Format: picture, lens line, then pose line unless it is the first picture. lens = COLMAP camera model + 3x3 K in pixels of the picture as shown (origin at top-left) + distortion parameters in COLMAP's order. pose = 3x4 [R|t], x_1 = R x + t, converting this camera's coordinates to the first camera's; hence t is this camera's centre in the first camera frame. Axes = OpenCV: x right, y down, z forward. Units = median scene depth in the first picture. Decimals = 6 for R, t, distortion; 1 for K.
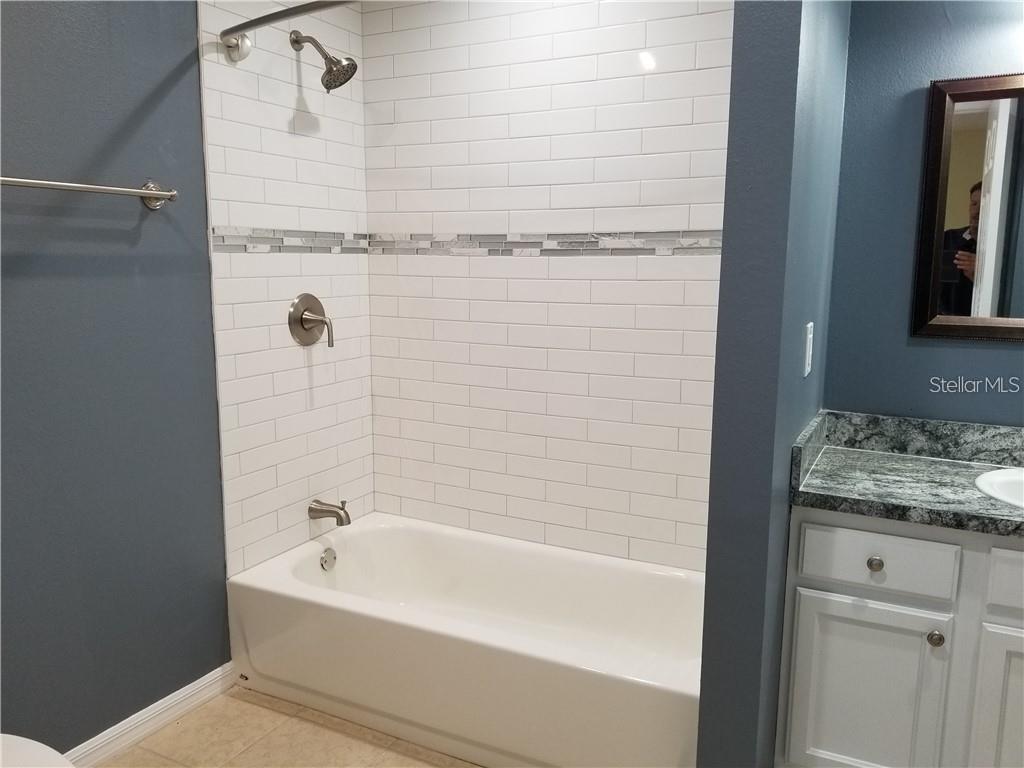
lens RADIAL K [[810.9, 0, 510.6], [0, 810.9, 386.8], [0, 0, 1]] dist [0.025231, -0.060546]
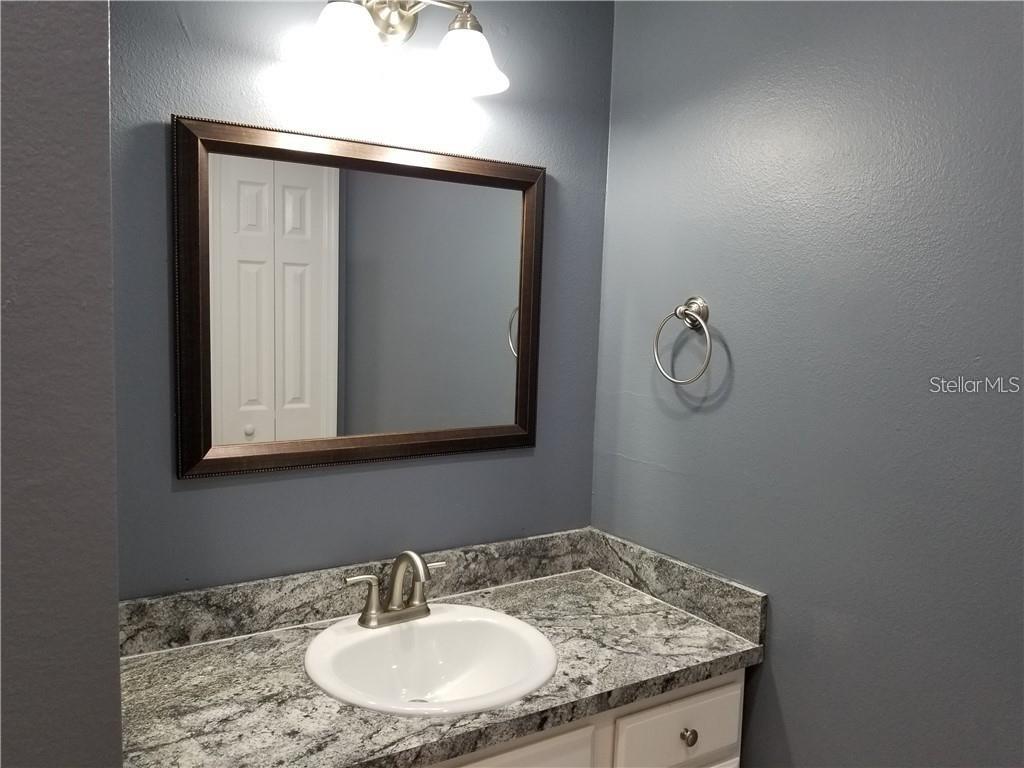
lens RADIAL K [[810.9, 0, 512.2], [0, 810.9, 385.3], [0, 0, 1]] dist [0.025231, -0.060546]
pose [[0.498712, -0.079809, 0.863086, 0.042849], [0.103025, 0.994151, 0.032399, -0.136942], [-0.860623, 0.072762, 0.504017, 0.408307]]
